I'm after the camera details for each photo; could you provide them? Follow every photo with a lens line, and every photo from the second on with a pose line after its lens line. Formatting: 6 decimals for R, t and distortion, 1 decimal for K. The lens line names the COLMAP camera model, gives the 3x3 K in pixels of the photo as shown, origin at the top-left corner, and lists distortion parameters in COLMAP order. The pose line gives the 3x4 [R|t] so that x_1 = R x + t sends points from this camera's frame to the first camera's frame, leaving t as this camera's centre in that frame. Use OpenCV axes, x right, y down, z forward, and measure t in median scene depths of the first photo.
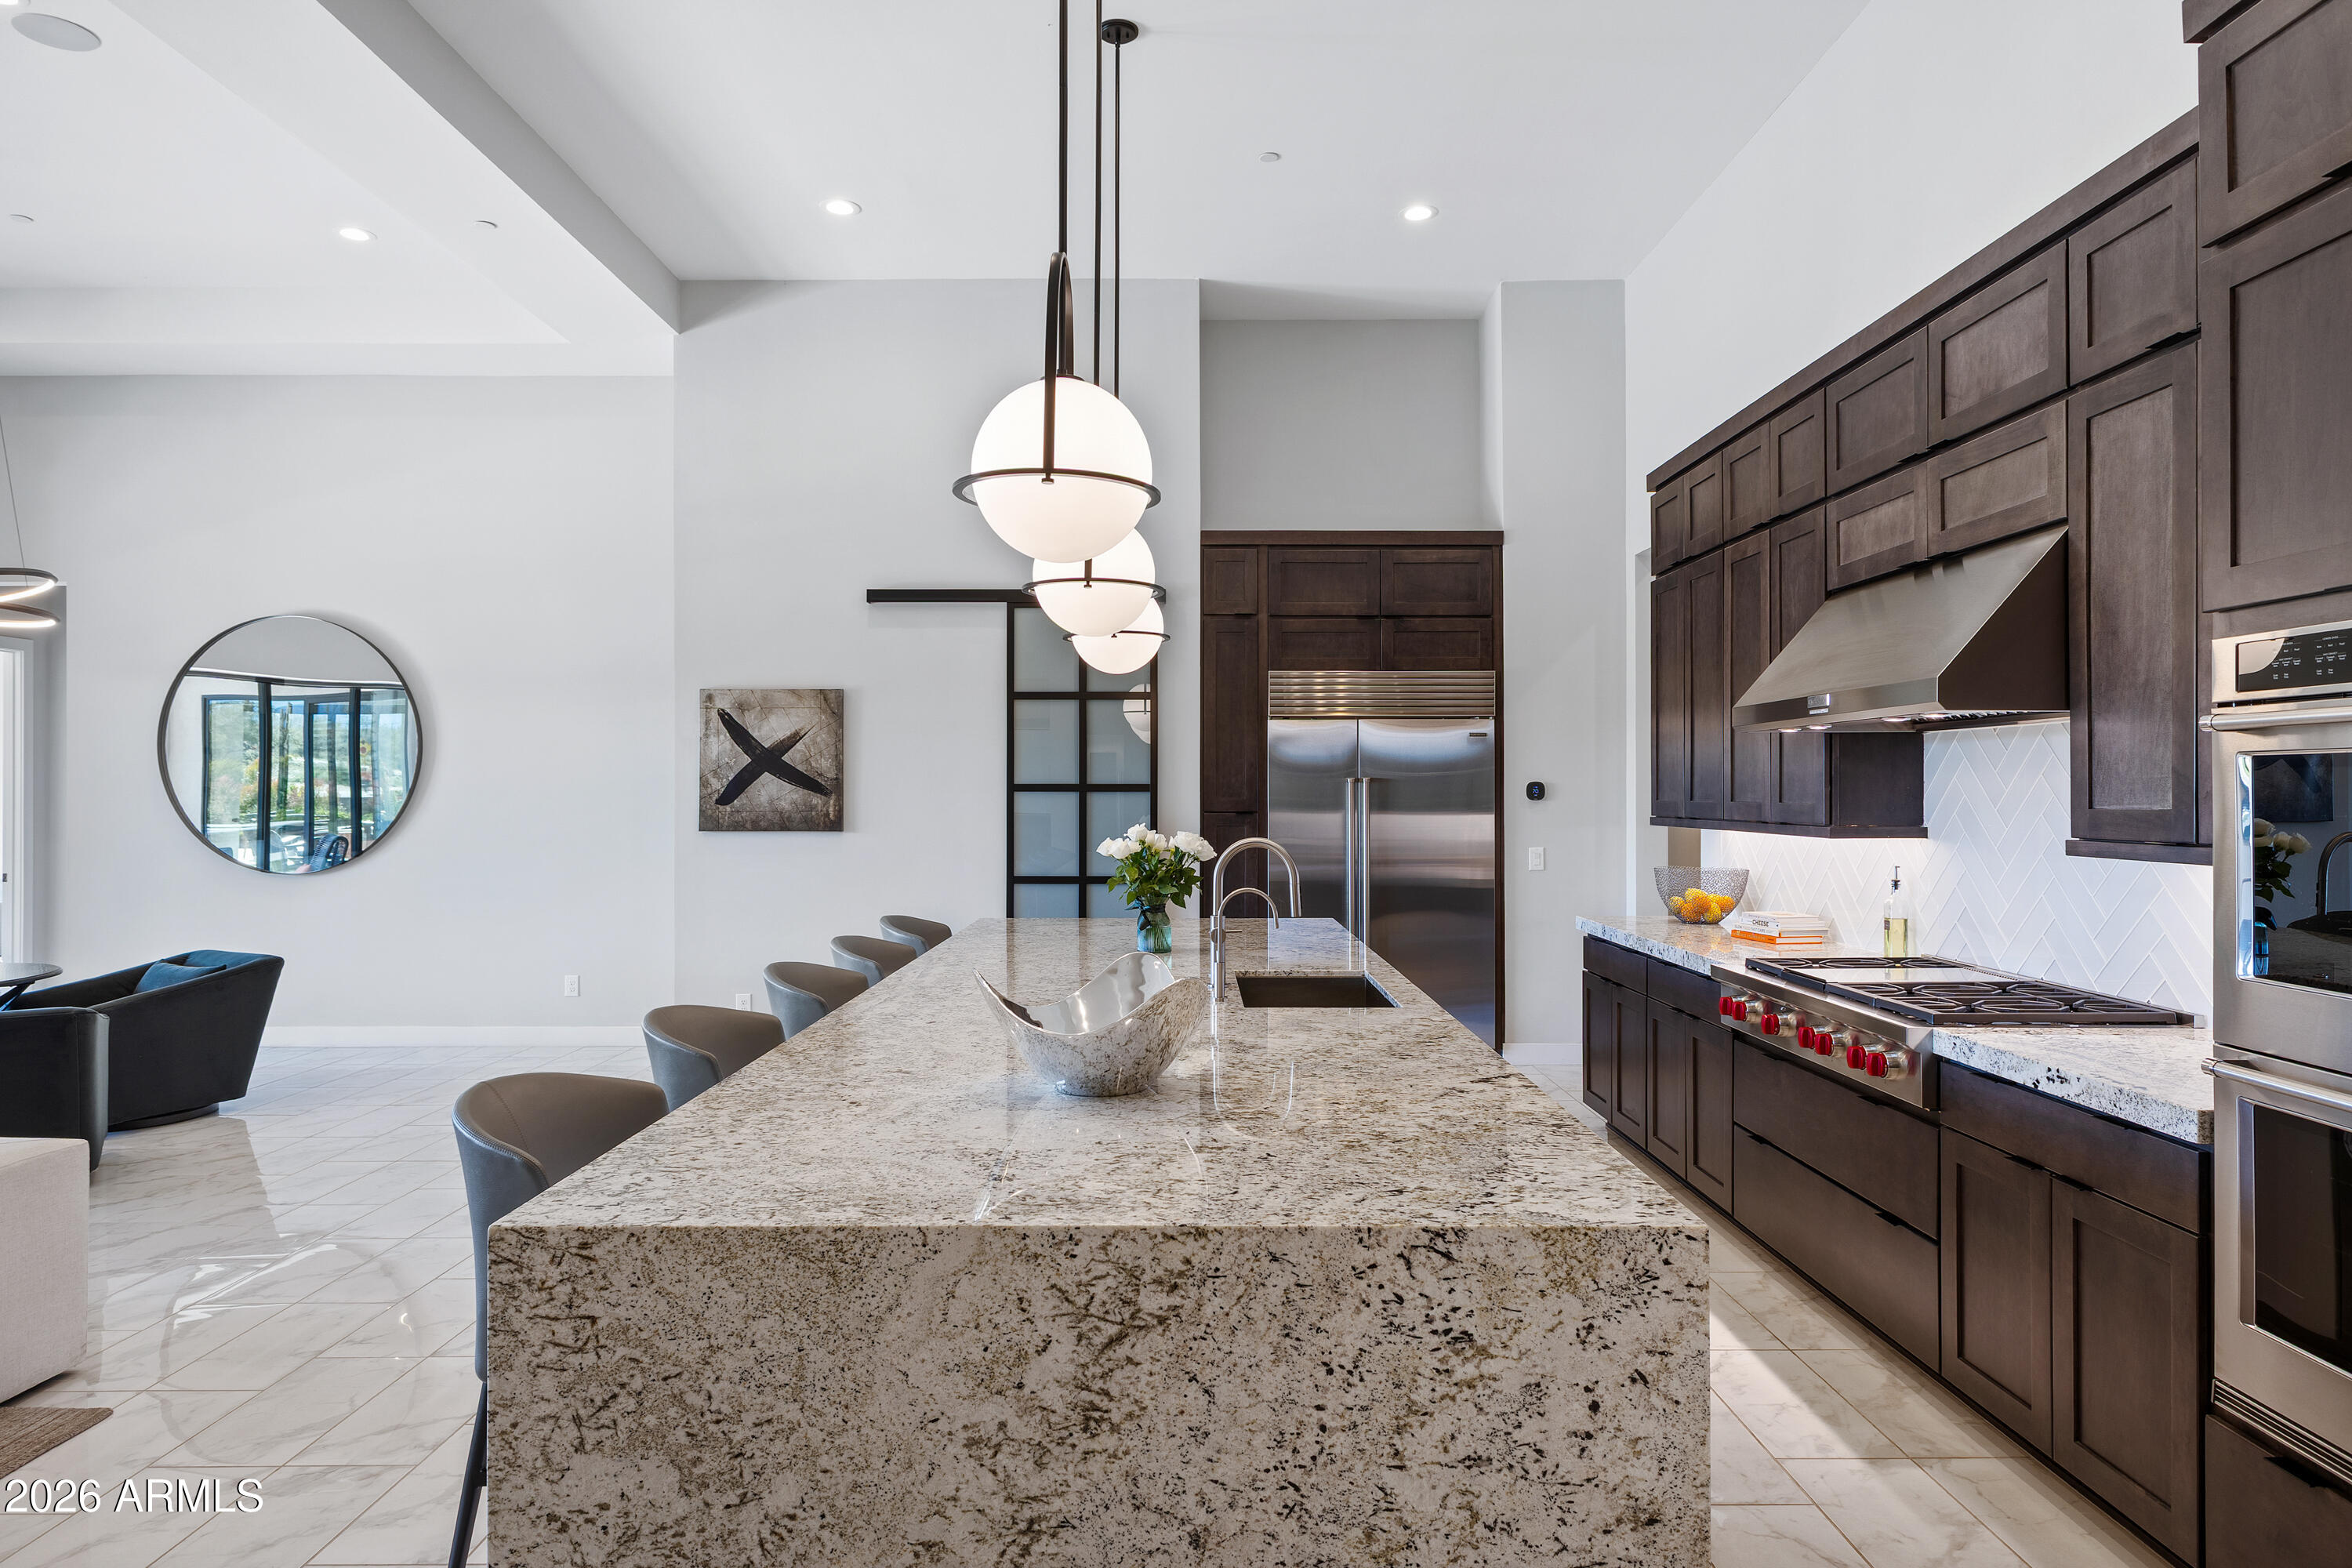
lens RADIAL K [[1395.7, 0, 1179.7], [0, 1395.7, 779.3], [0, 0, 1]] dist [0.010383, 0.002809]
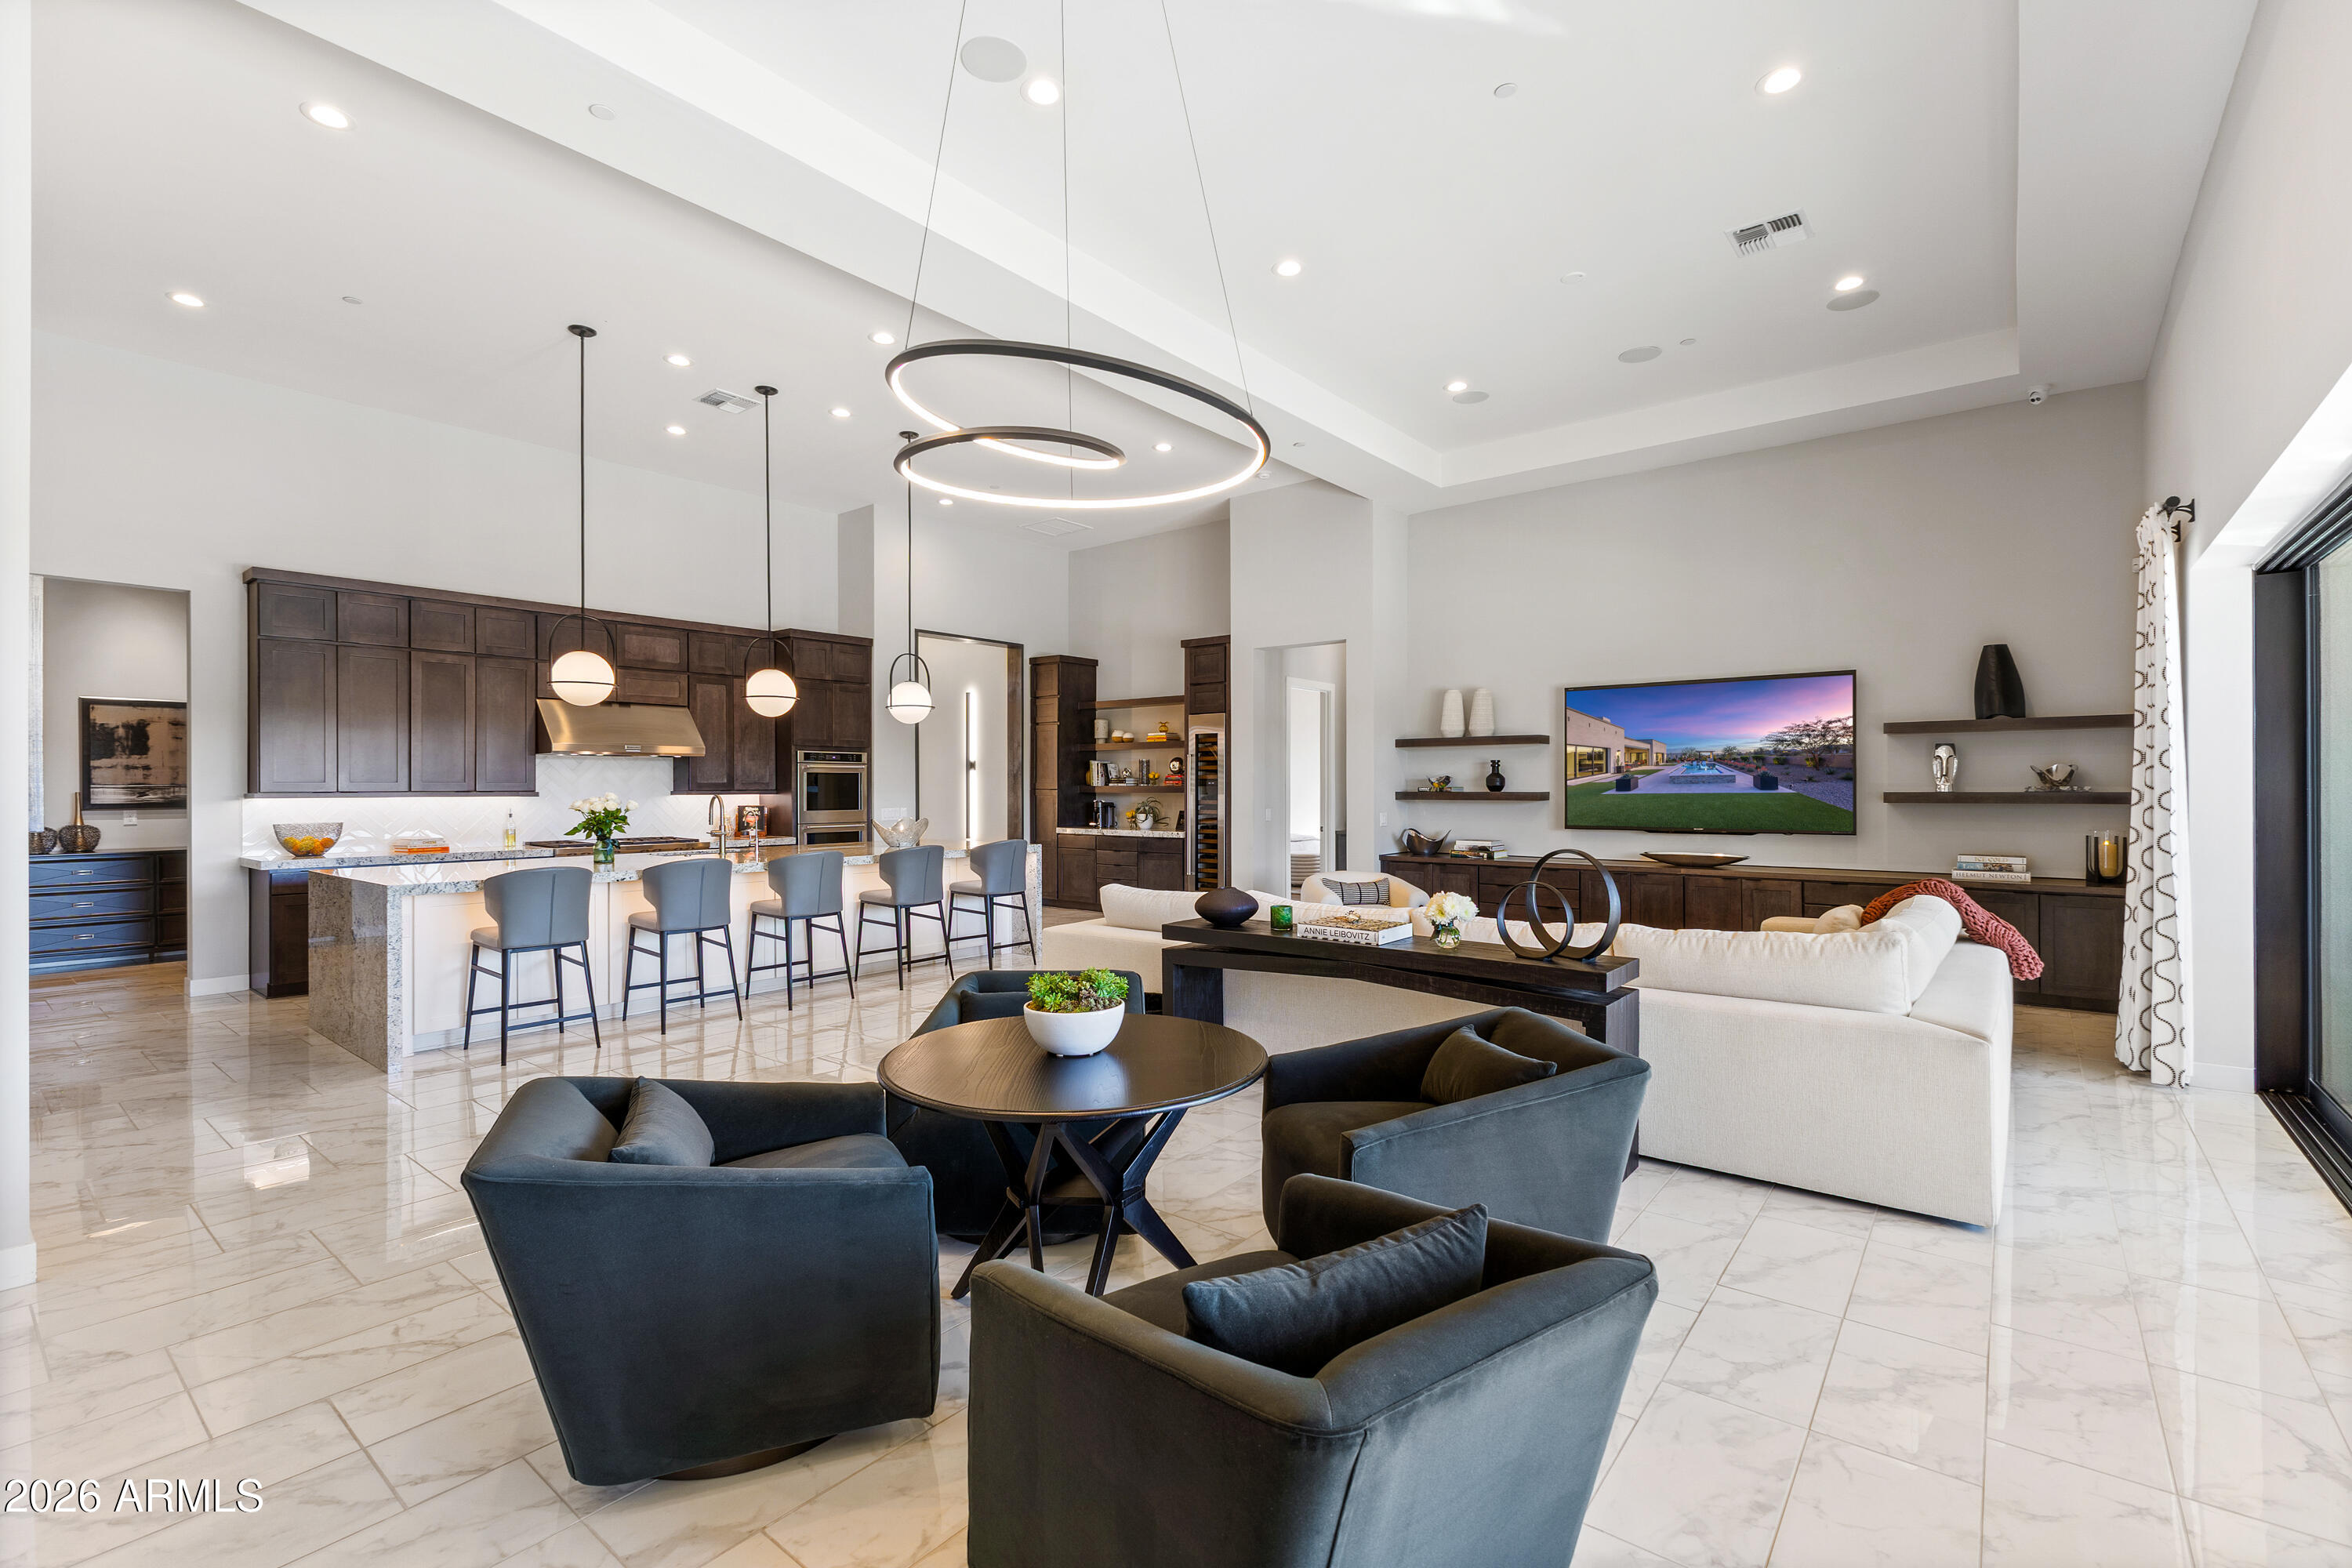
lens RADIAL K [[1022.9, 0, 1182.4], [0, 1022.9, 787.4], [0, 0, 1]] dist [0.012548, -0.001517]
pose [[-0.773785, 0.001247, 0.633447, -1.912335], [-0.002069, 0.999988, -0.004496, 0.037496], [-0.633445, -0.004789, -0.773773, 2.045607]]
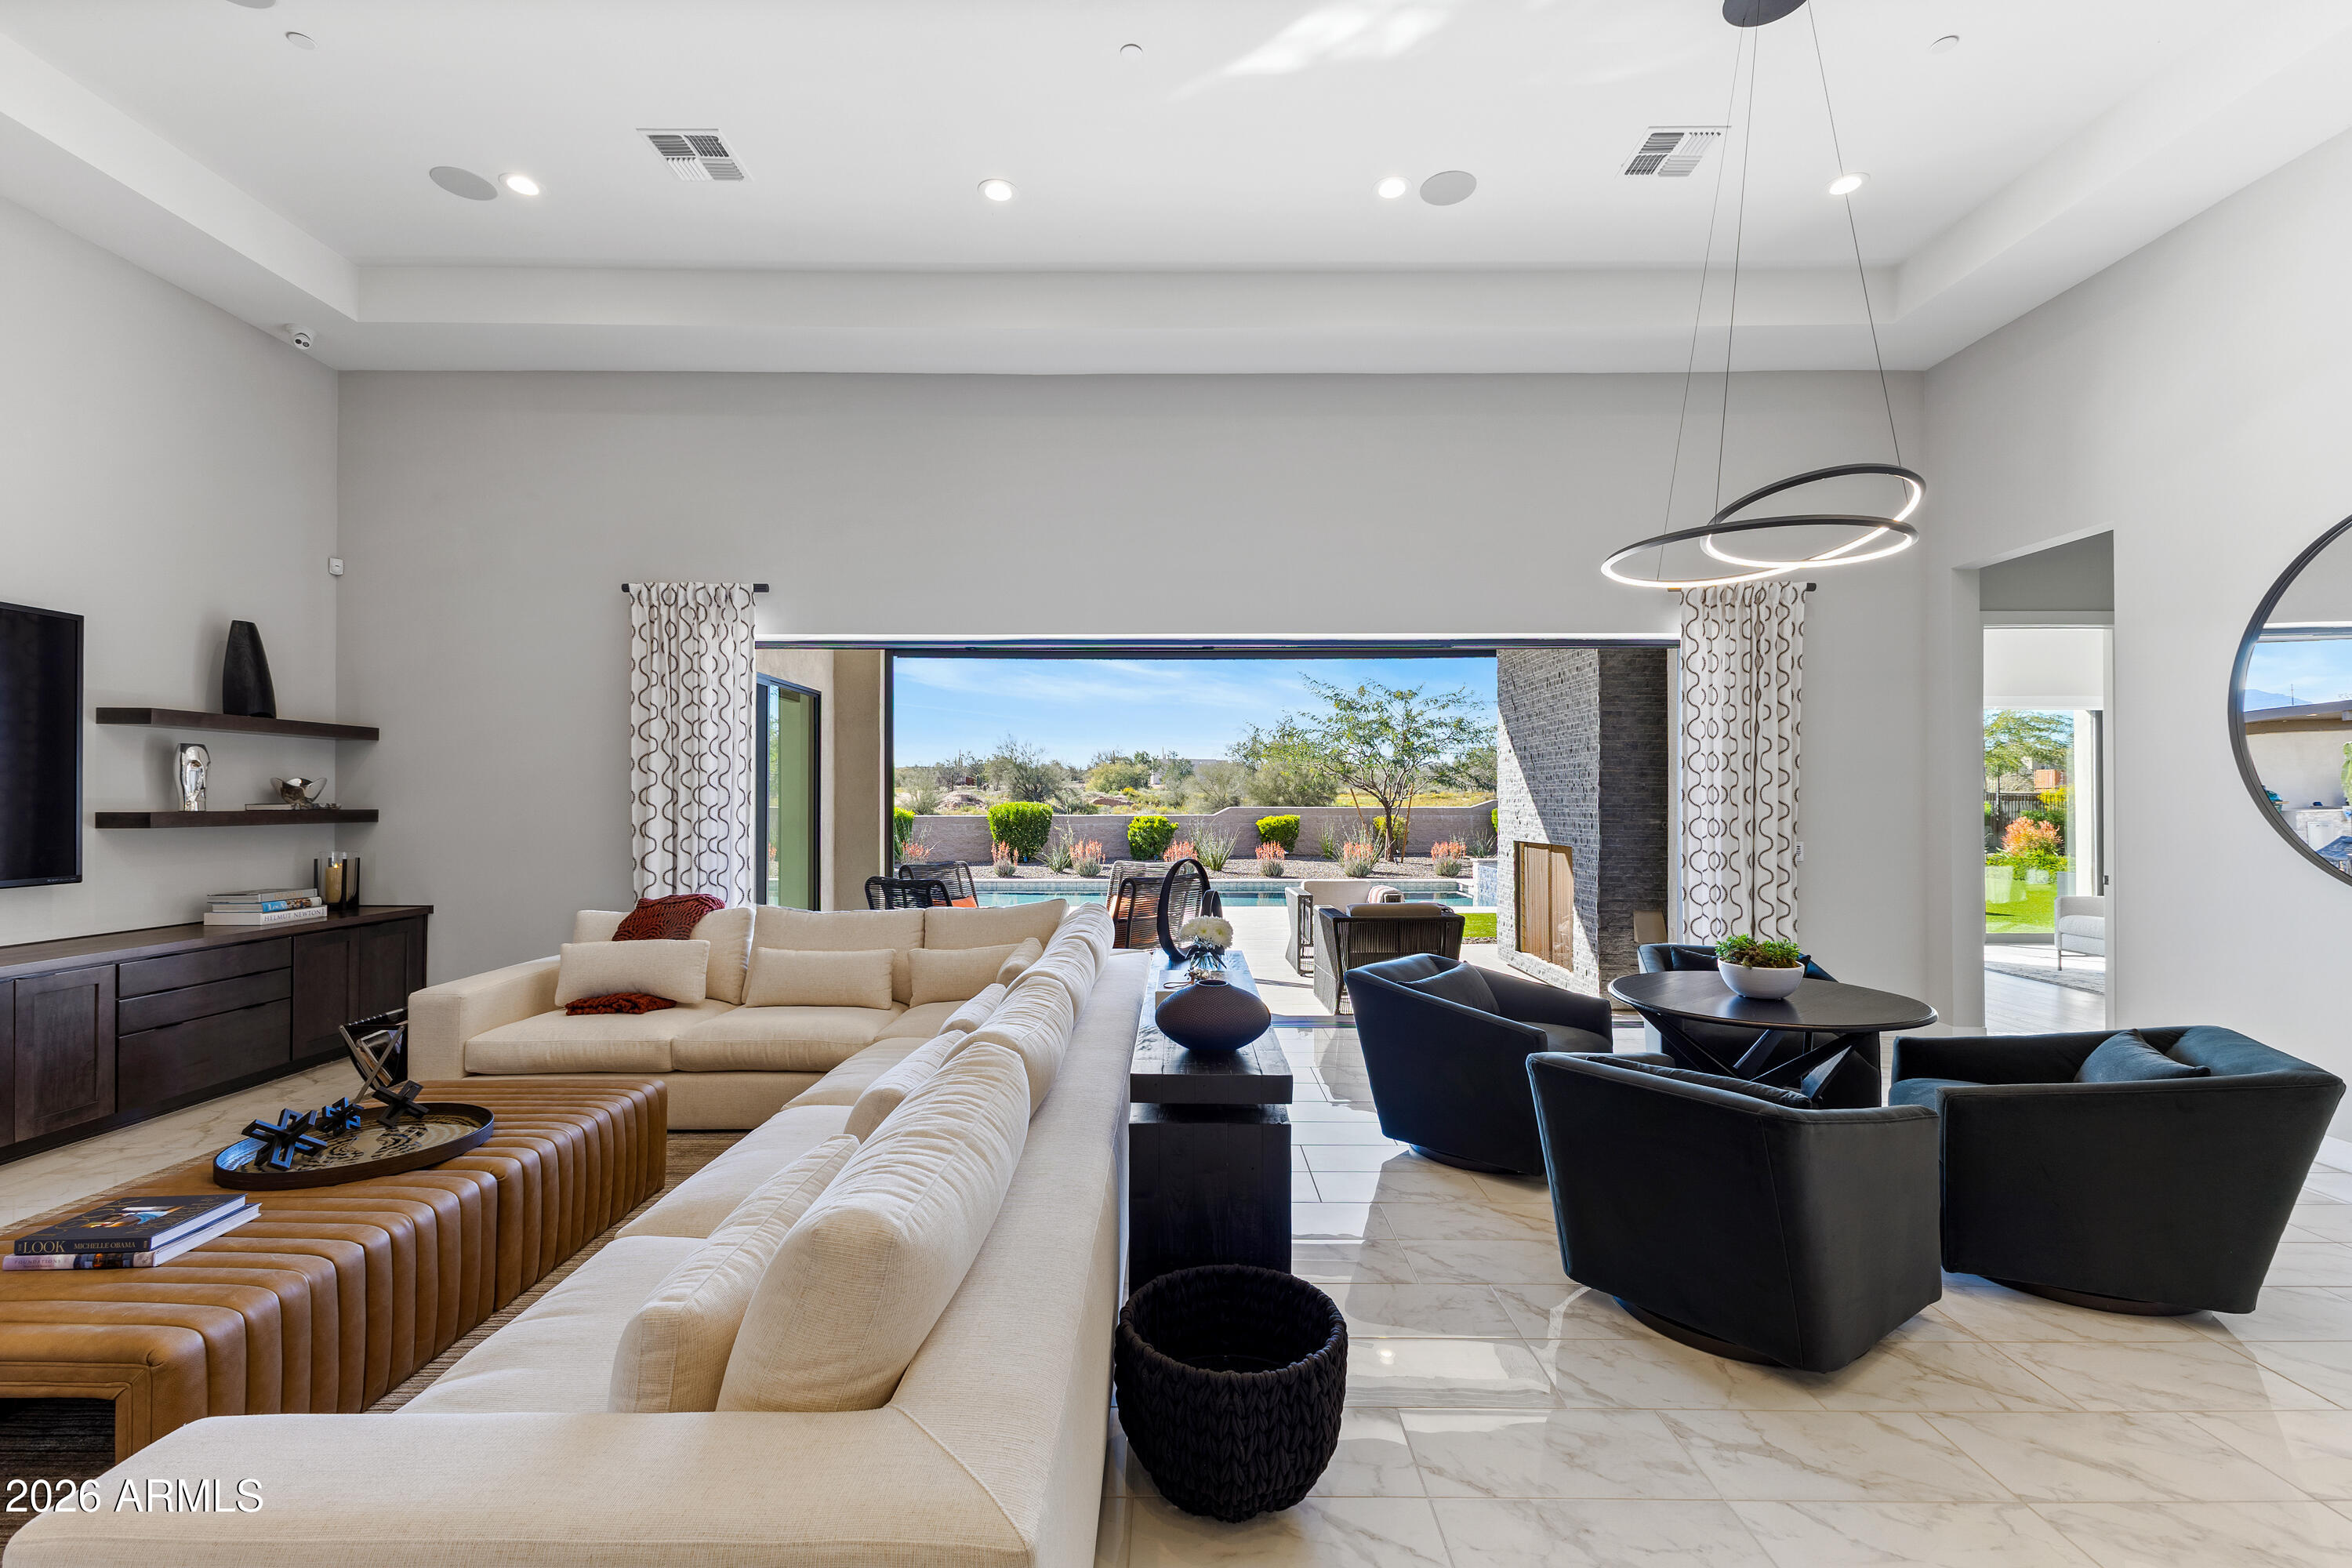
lens RADIAL K [[1022.9, 0, 1167.5], [0, 1022.9, 789.8], [0, 0, 1]] dist [0.012548, -0.001517]
pose [[-0.002017, -0.009975, -0.999948, -0.452568], [0.008849, 0.999911, -0.009992, 0.031204], [0.999959, -0.008869, -0.001928, 1.005059]]
